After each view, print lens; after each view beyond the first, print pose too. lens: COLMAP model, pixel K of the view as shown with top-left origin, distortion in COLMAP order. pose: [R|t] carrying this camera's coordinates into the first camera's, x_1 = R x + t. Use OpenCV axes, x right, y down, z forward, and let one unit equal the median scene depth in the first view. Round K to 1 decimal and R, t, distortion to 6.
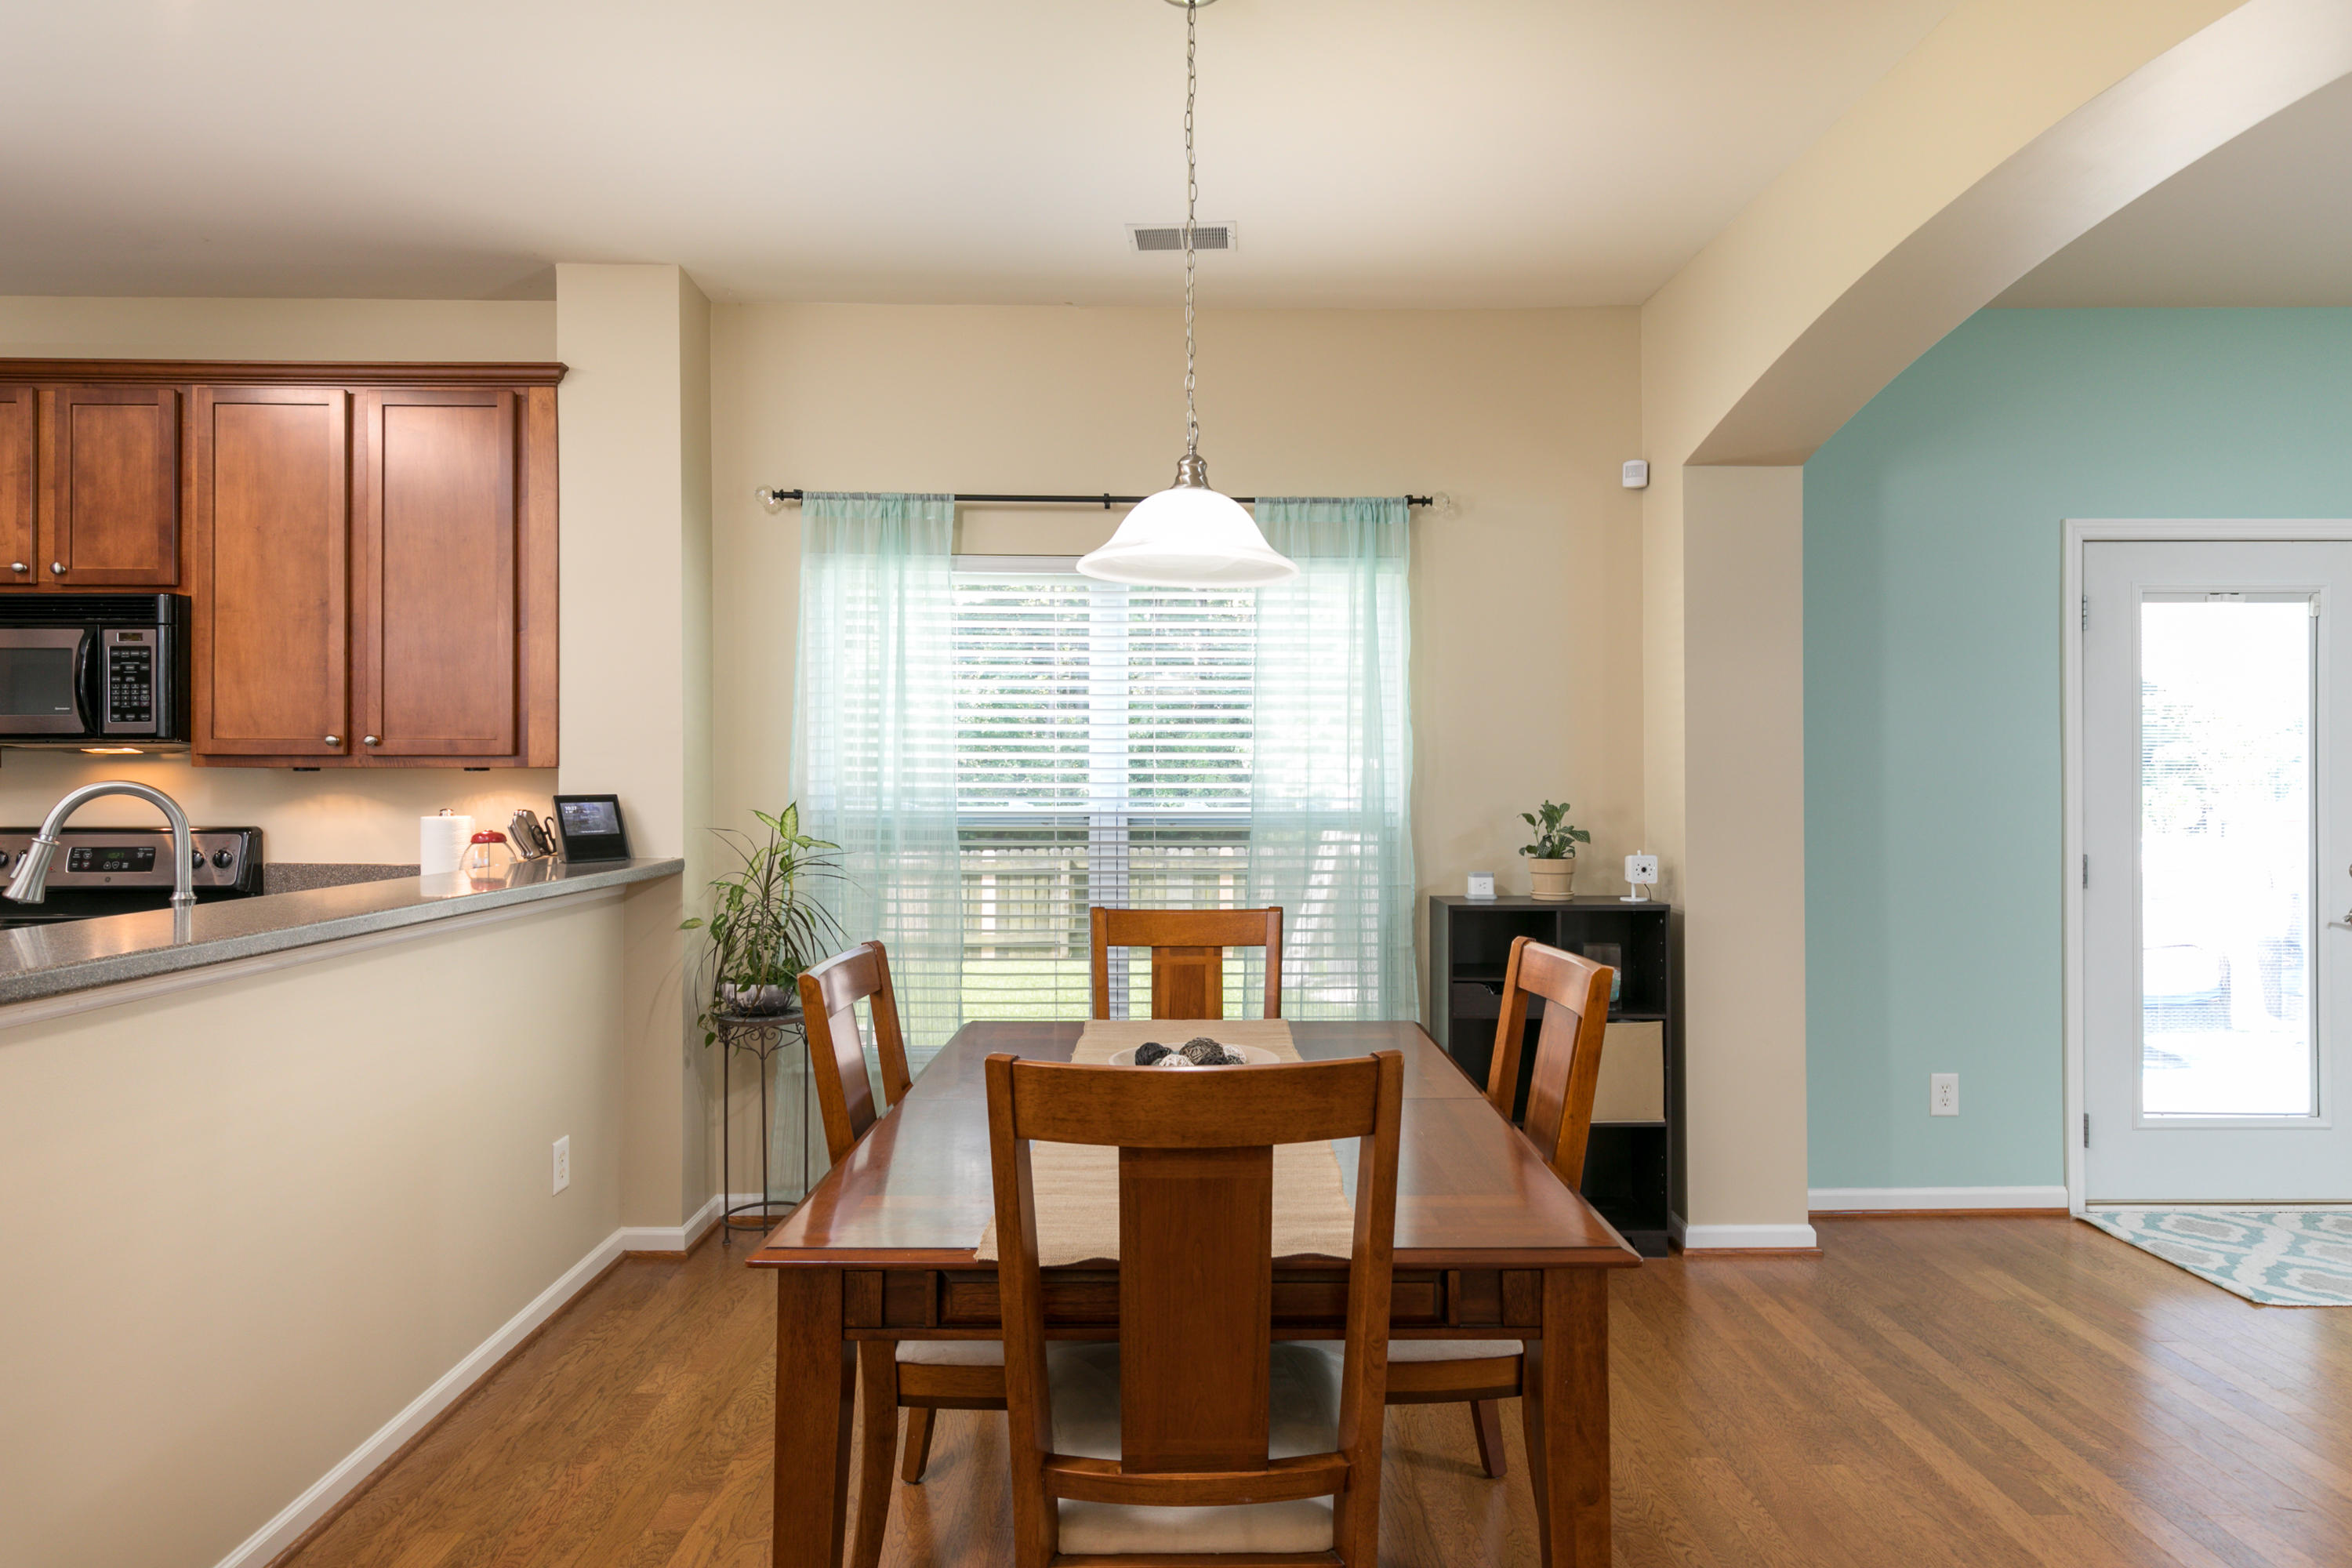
lens RADIAL K [[1356.6, 0, 1217.0], [0, 1356.6, 786.9], [0, 0, 1]] dist [0.011154, -0.001731]
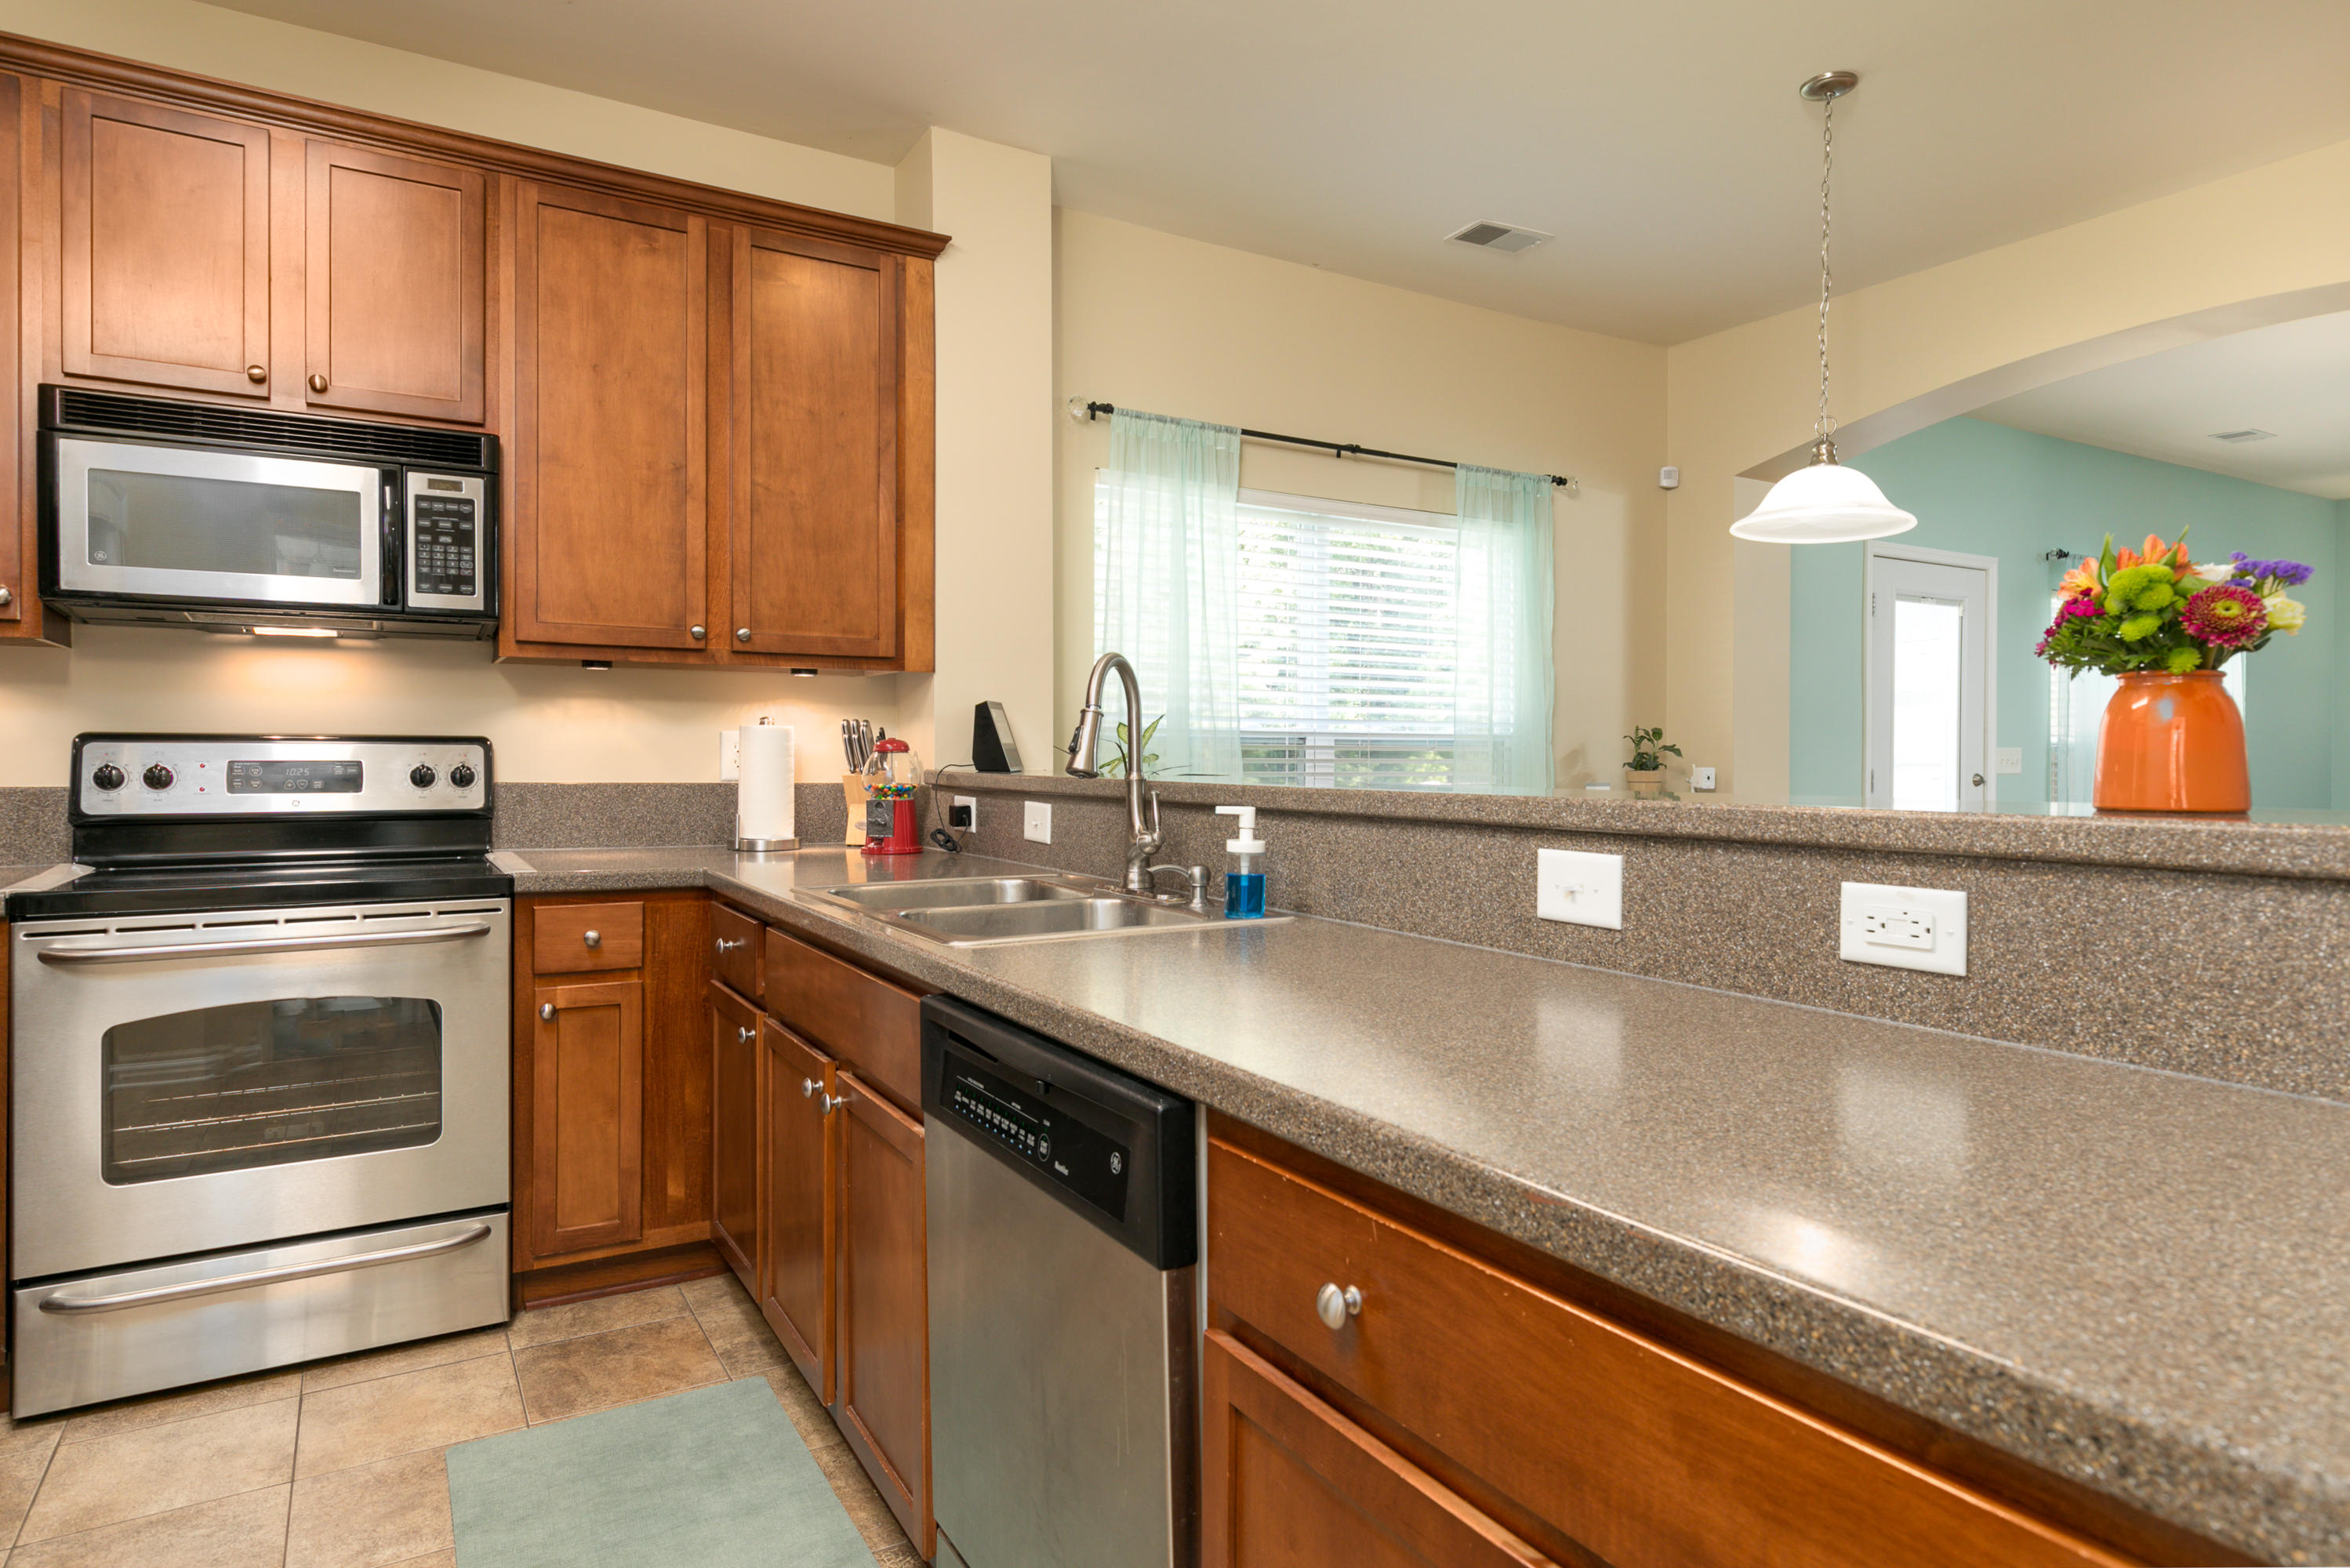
lens RADIAL K [[1355.4, 0, 1216.0], [0, 1355.4, 786.9], [0, 0, 1]] dist [0.011154, -0.001731]
pose [[0.862403, -0.008572, 0.506149, -0.794846], [-0.001899, 0.999795, 0.020168, 0.045494], [-0.506218, -0.018354, 0.862210, 0.099021]]
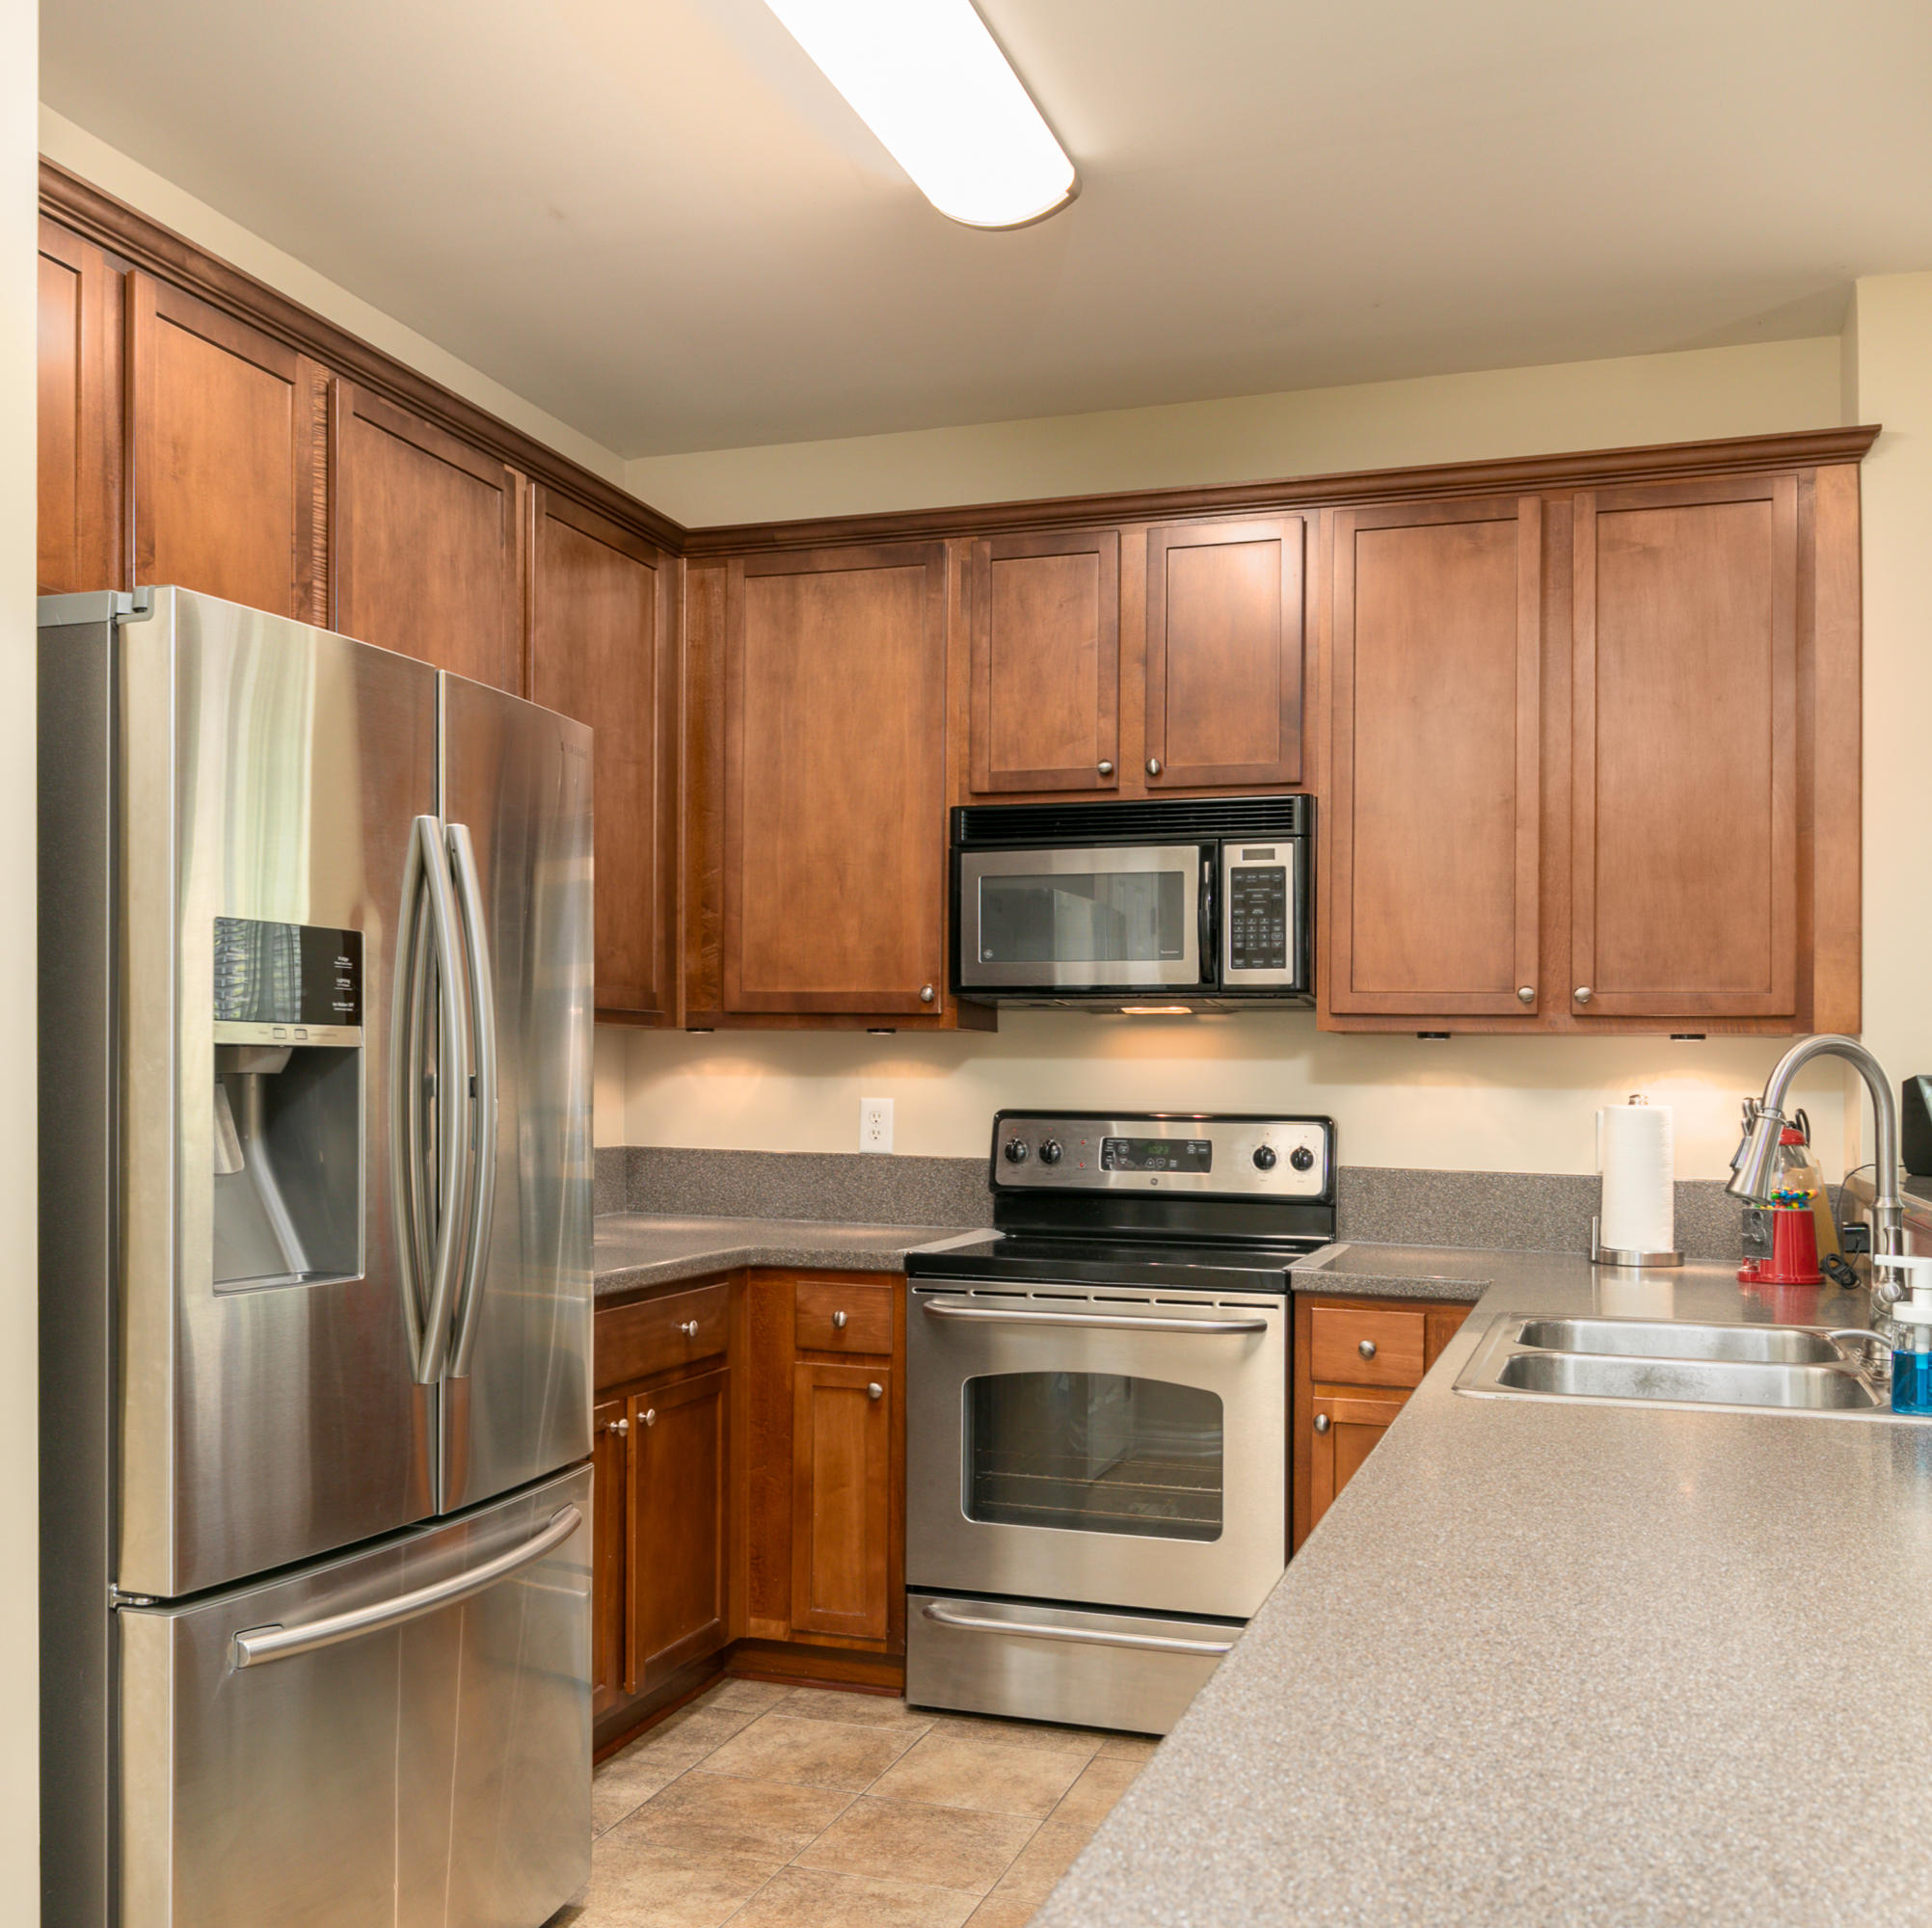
lens RADIAL K [[1992.8, 0, 930.6], [0, 1992.8, 1148.8], [0, 0, 1]] dist [-0.005436, -0.008148]
pose [[0.933997, 0.025541, -0.356366, -0.561667], [-0.015776, 0.999417, 0.030283, 0.019544], [0.356932, -0.022662, 0.933855, -0.075882]]
